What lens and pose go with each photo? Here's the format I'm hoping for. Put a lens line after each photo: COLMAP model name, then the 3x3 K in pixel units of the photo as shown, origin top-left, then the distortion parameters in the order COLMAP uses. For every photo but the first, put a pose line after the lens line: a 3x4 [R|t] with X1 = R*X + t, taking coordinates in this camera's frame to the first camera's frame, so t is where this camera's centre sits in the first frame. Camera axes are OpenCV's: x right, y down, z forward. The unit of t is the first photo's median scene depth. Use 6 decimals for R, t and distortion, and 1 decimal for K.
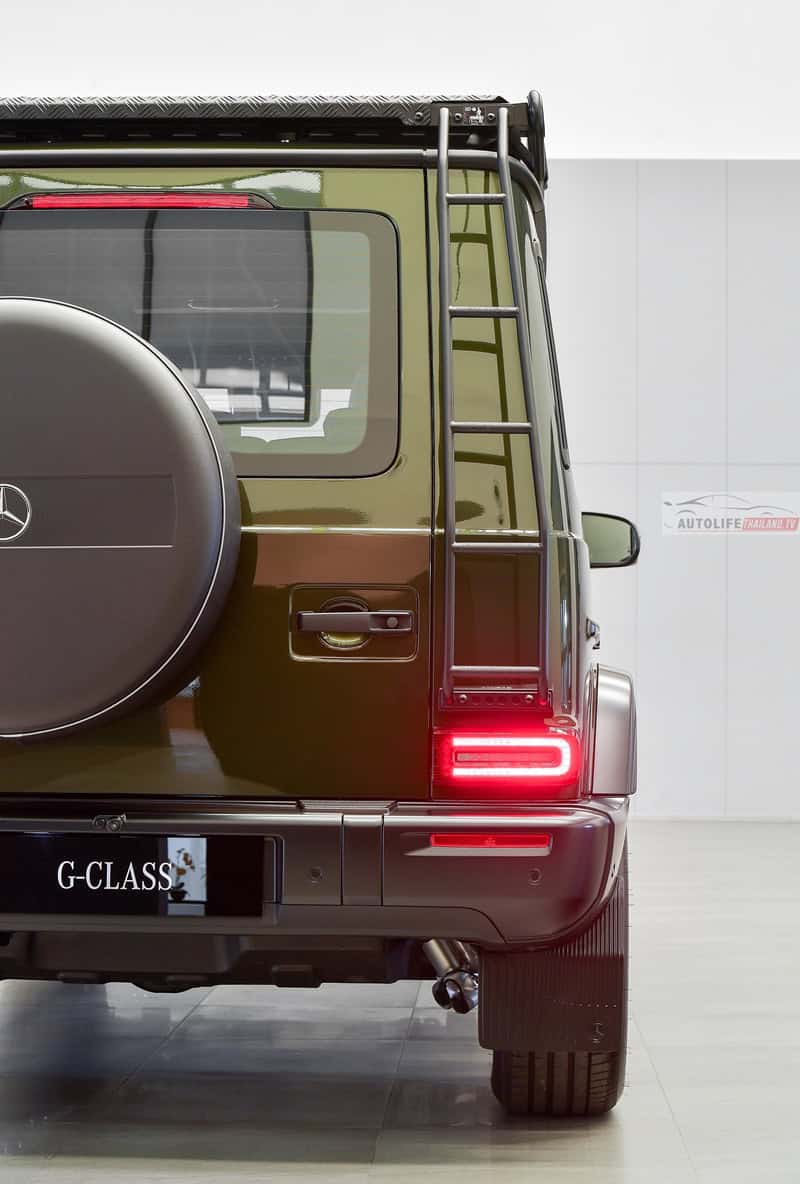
lens RADIAL K [[2110.1, 0, 402.5], [0, 2110.1, 591.1], [0, 0, 1]] dist [-0.018283, 0.000000]
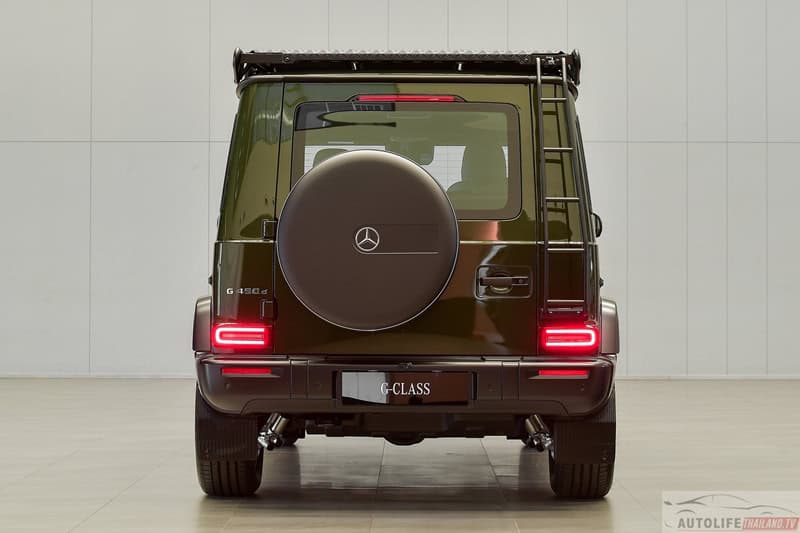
lens RADIAL K [[1602.9, 0, 398.1], [0, 1602.9, 267.6], [0, 0, 1]] dist [0.001077, 0.000000]
pose [[0.999793, -0.006485, 0.019271, -0.172270], [0.005838, 0.999423, 0.033460, -0.059937], [-0.019477, -0.033340, 0.999254, -0.775384]]
